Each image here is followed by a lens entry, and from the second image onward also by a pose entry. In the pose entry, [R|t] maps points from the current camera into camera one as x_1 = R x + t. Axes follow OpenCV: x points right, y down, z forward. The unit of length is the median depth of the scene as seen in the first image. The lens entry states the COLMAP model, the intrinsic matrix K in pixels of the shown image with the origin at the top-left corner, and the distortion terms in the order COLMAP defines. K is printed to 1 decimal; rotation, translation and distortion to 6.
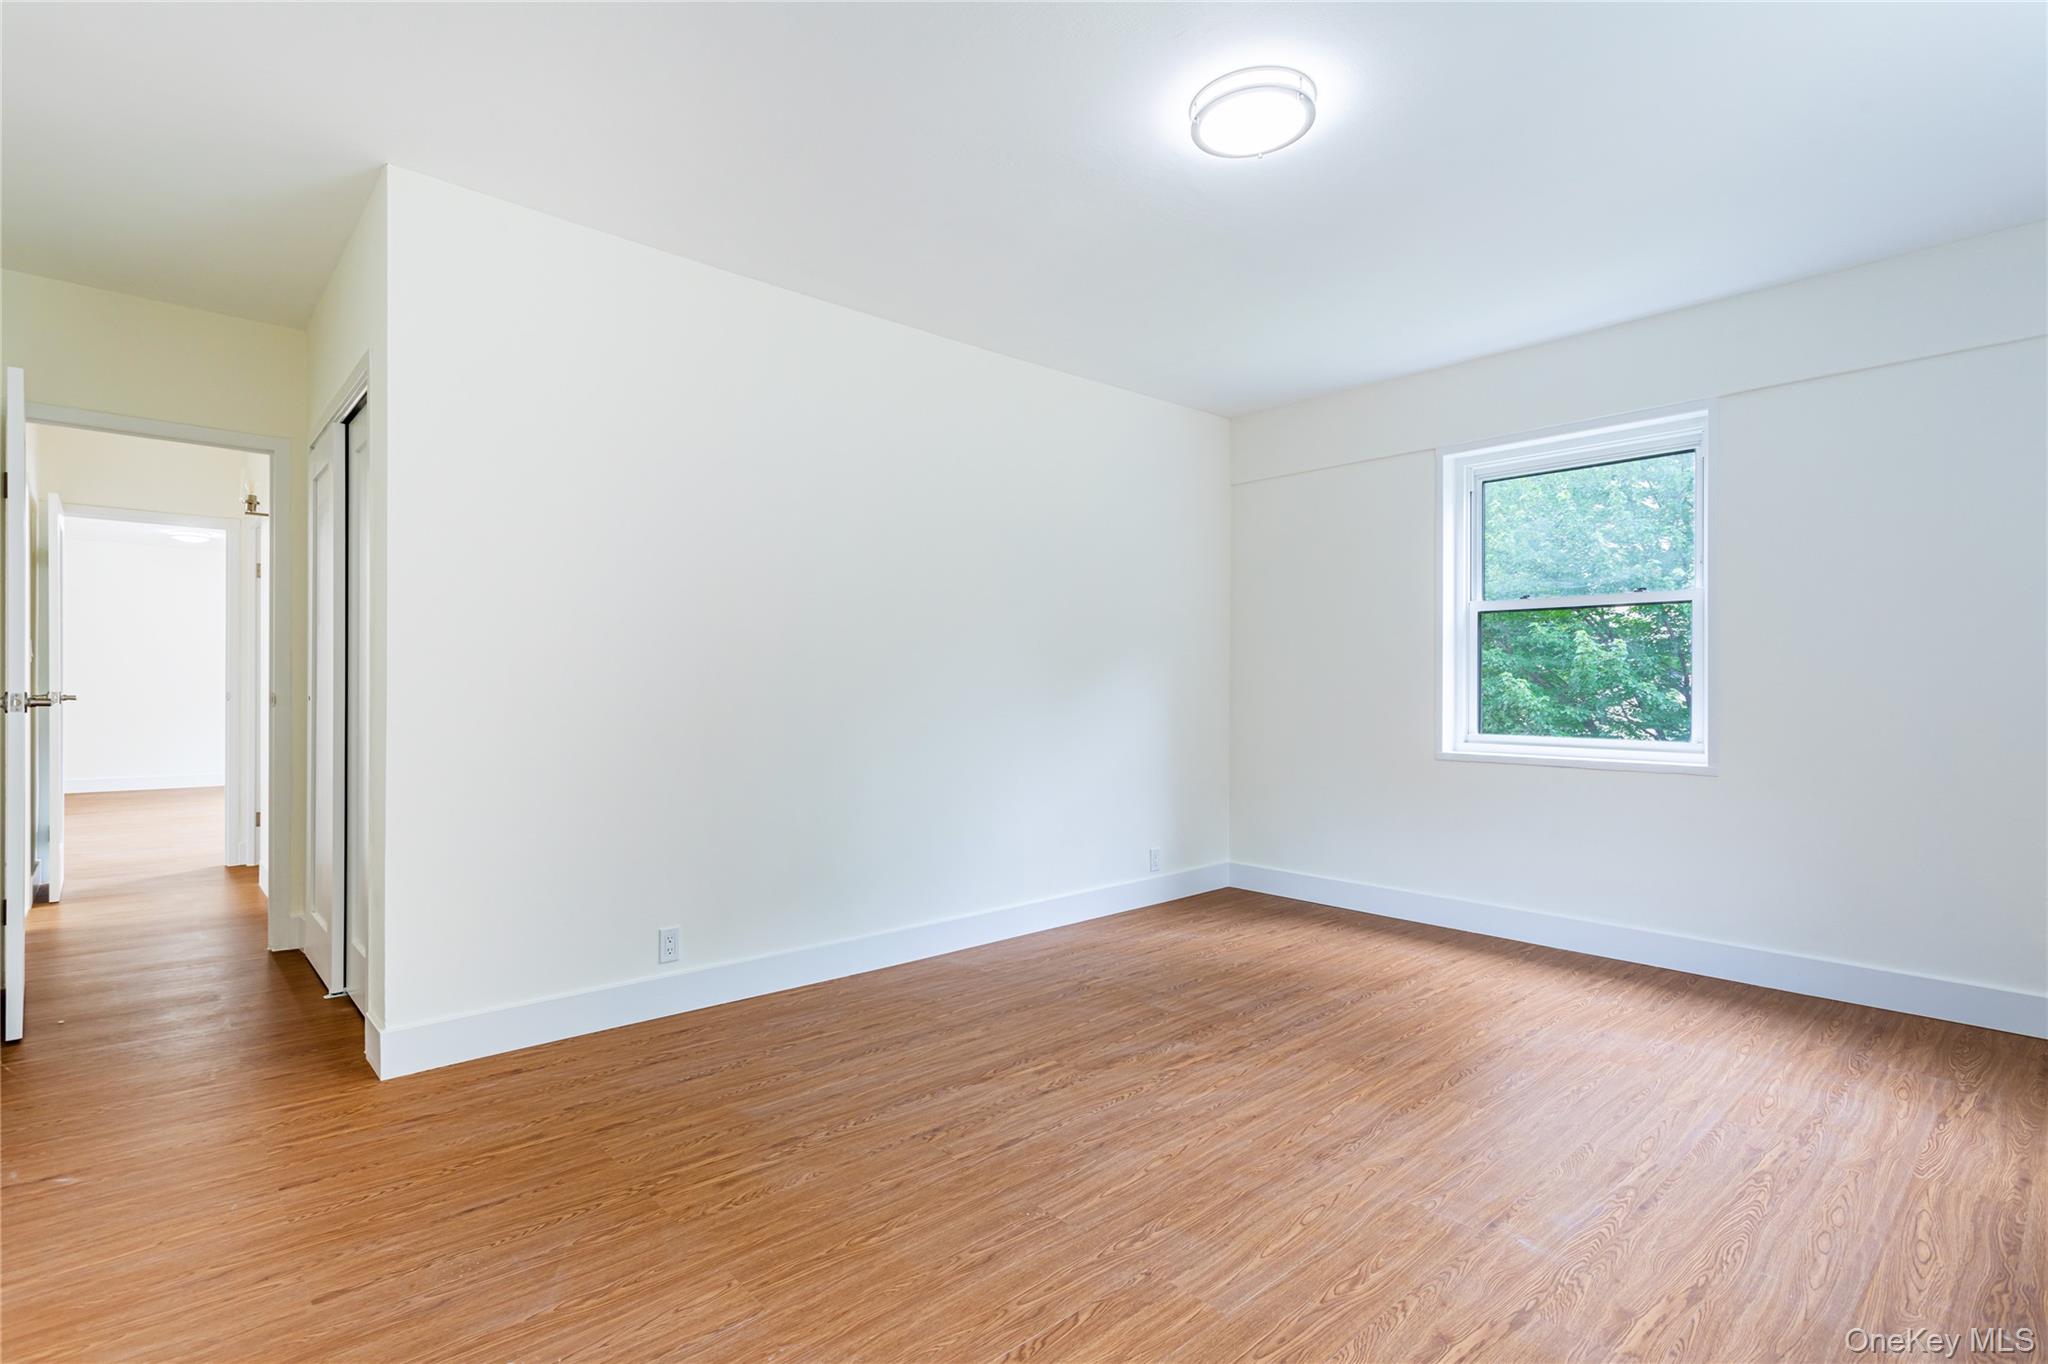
lens RADIAL K [[985.9, 0, 1008.4], [0, 985.9, 683.8], [0, 0, 1]] dist [0.002666, 0.001465]
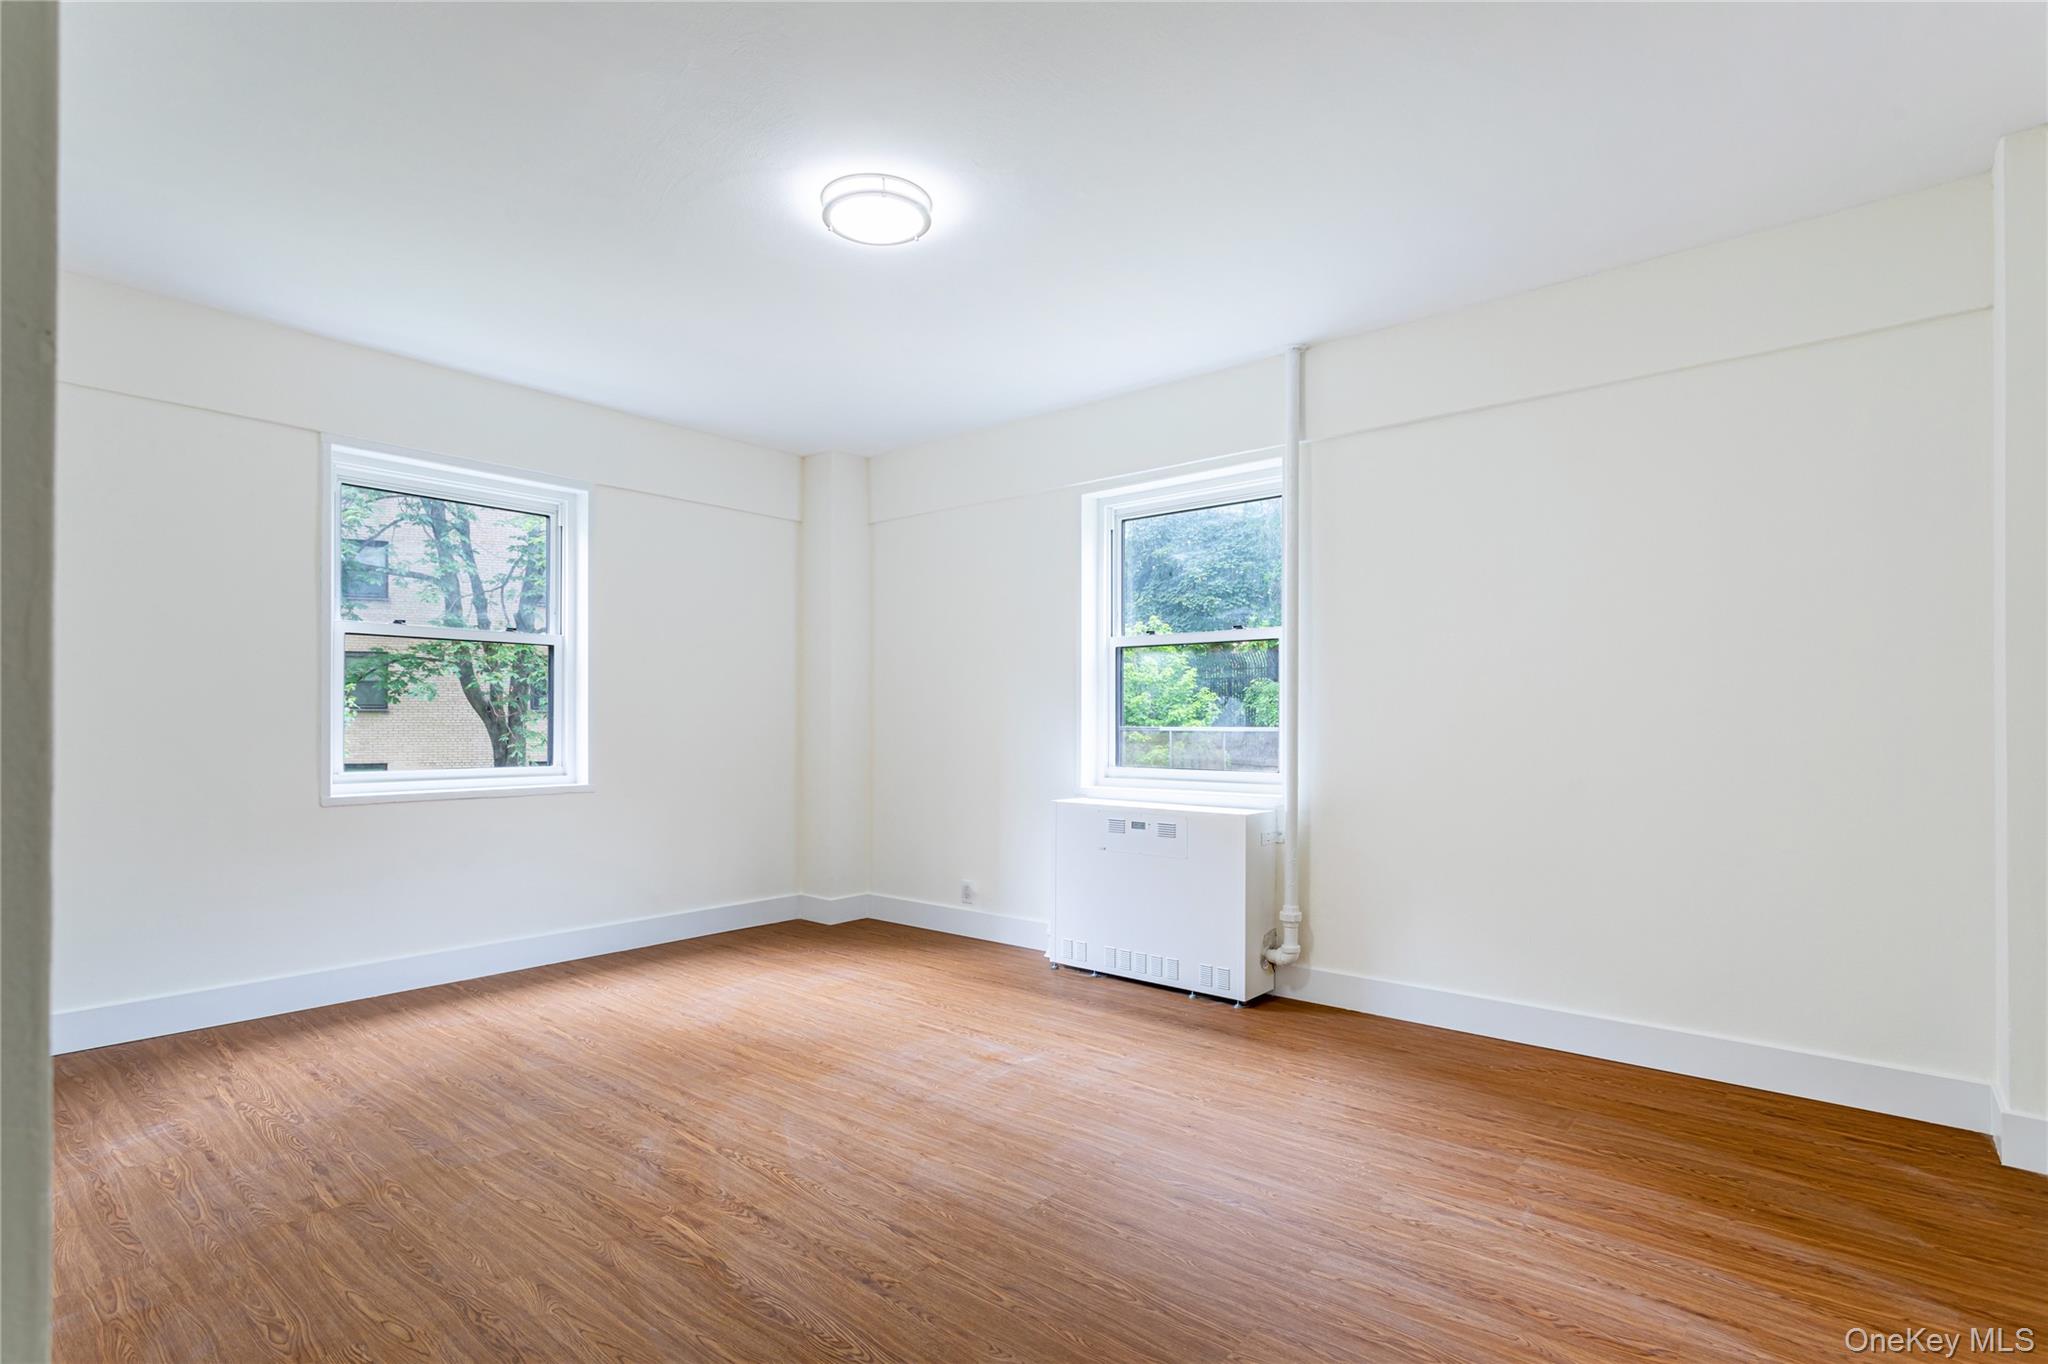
lens RADIAL K [[985.9, 0, 1025.5], [0, 985.9, 672.8], [0, 0, 1]] dist [0.002666, 0.001465]
pose [[-0.143614, 0.042543, 0.988719, -0.744539], [-0.008999, 0.998978, -0.044292, -0.006224], [-0.989593, -0.015258, -0.143084, 0.815937]]
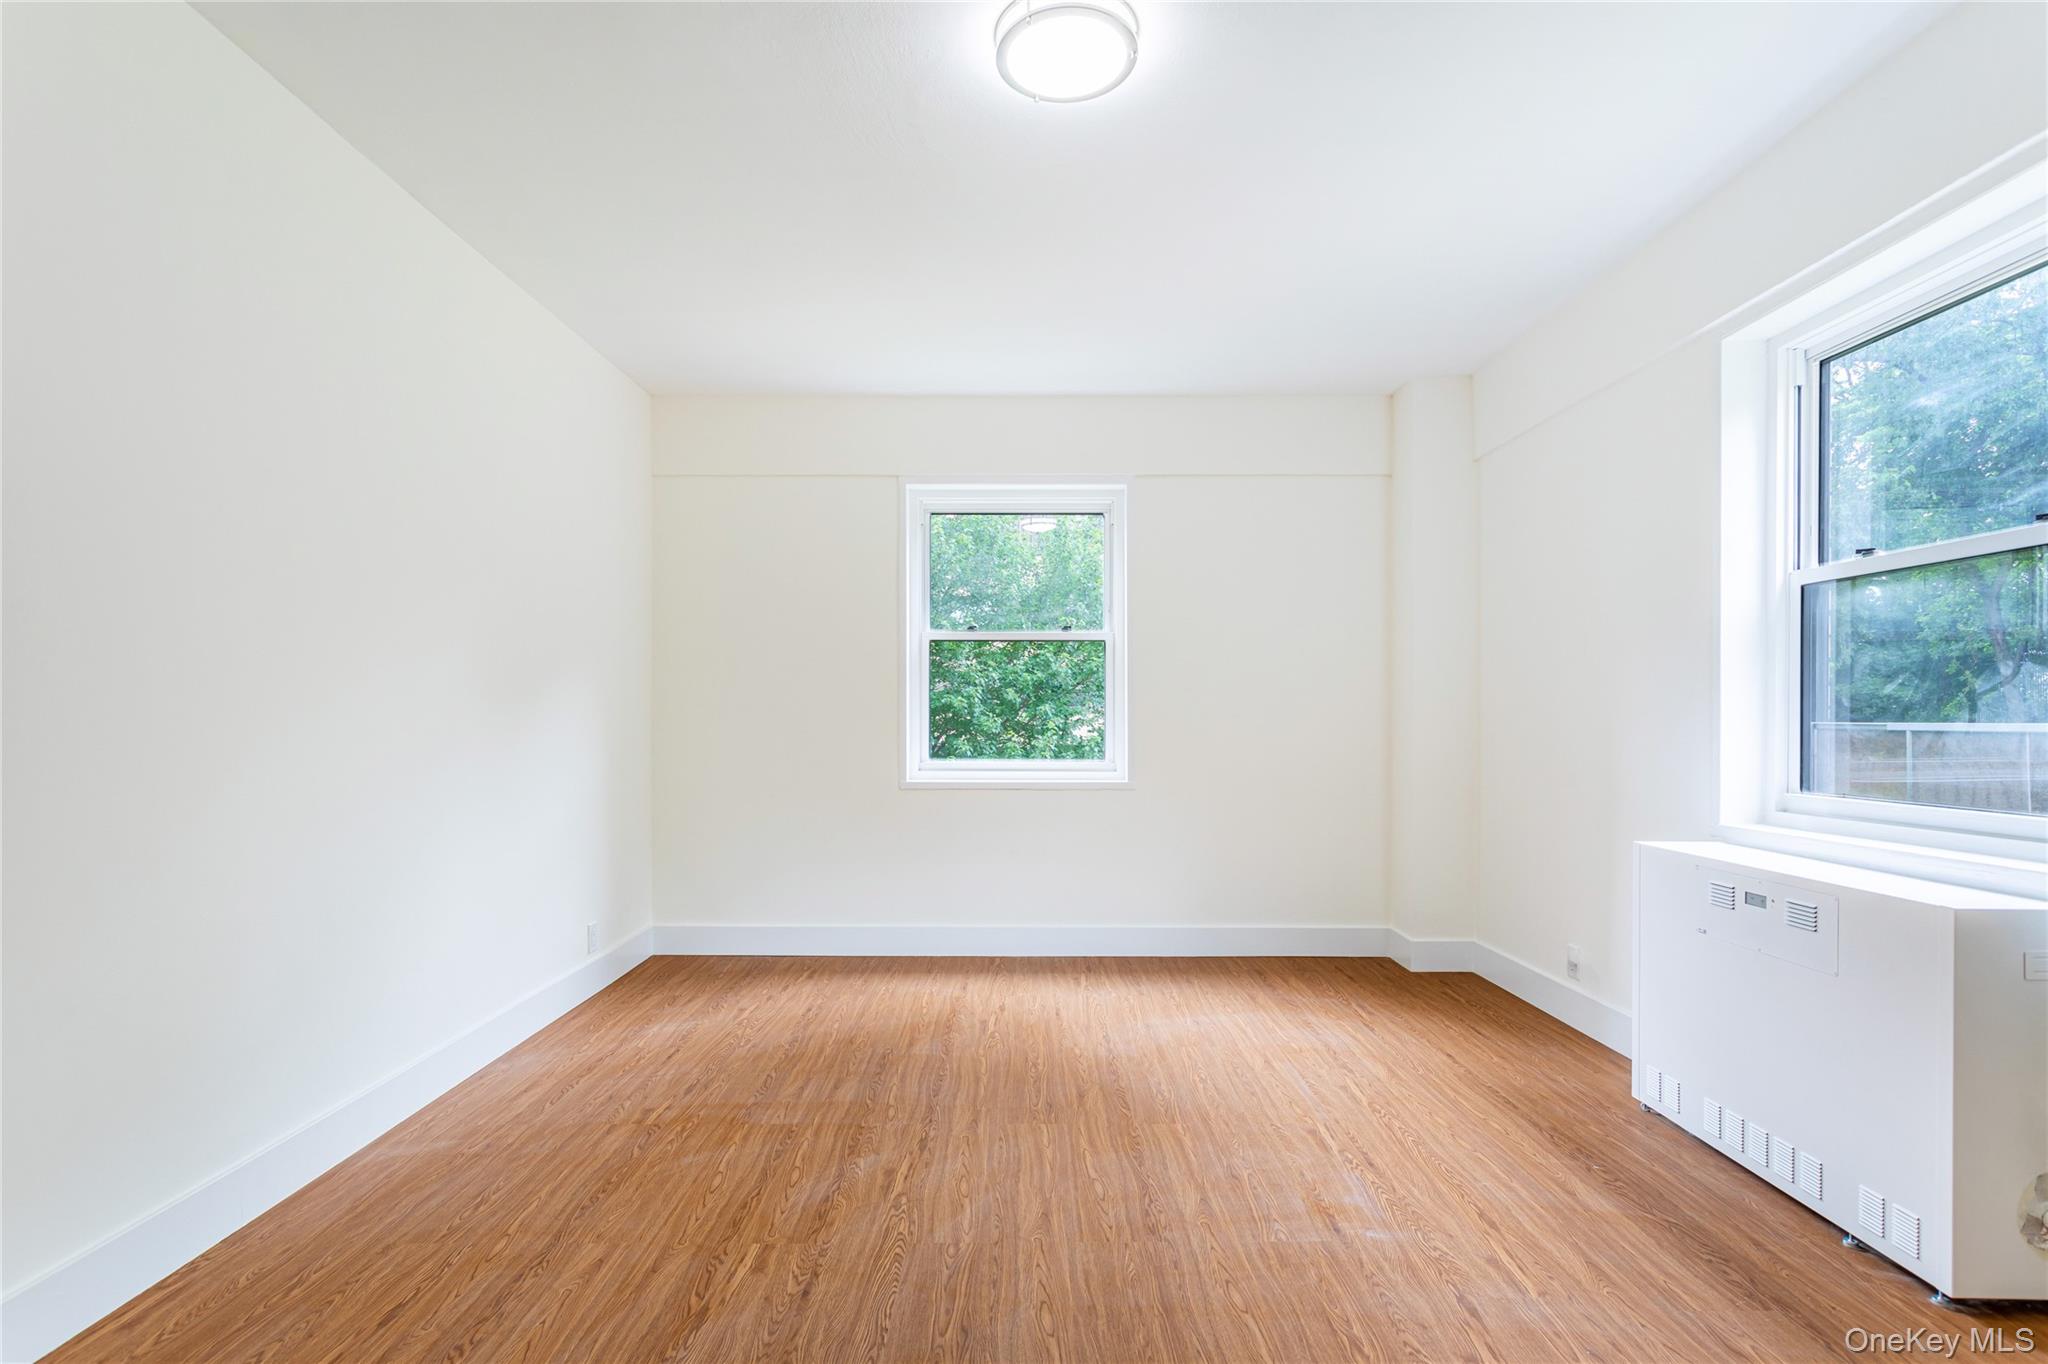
lens RADIAL K [[985.9, 0, 1029.2], [0, 985.9, 703.6], [0, 0, 1]] dist [0.002666, 0.001465]
pose [[0.663532, 0.008026, 0.748105, -0.347219], [-0.001766, 0.999956, -0.009161, -0.000445], [-0.748146, 0.004757, 0.663517, 0.368627]]
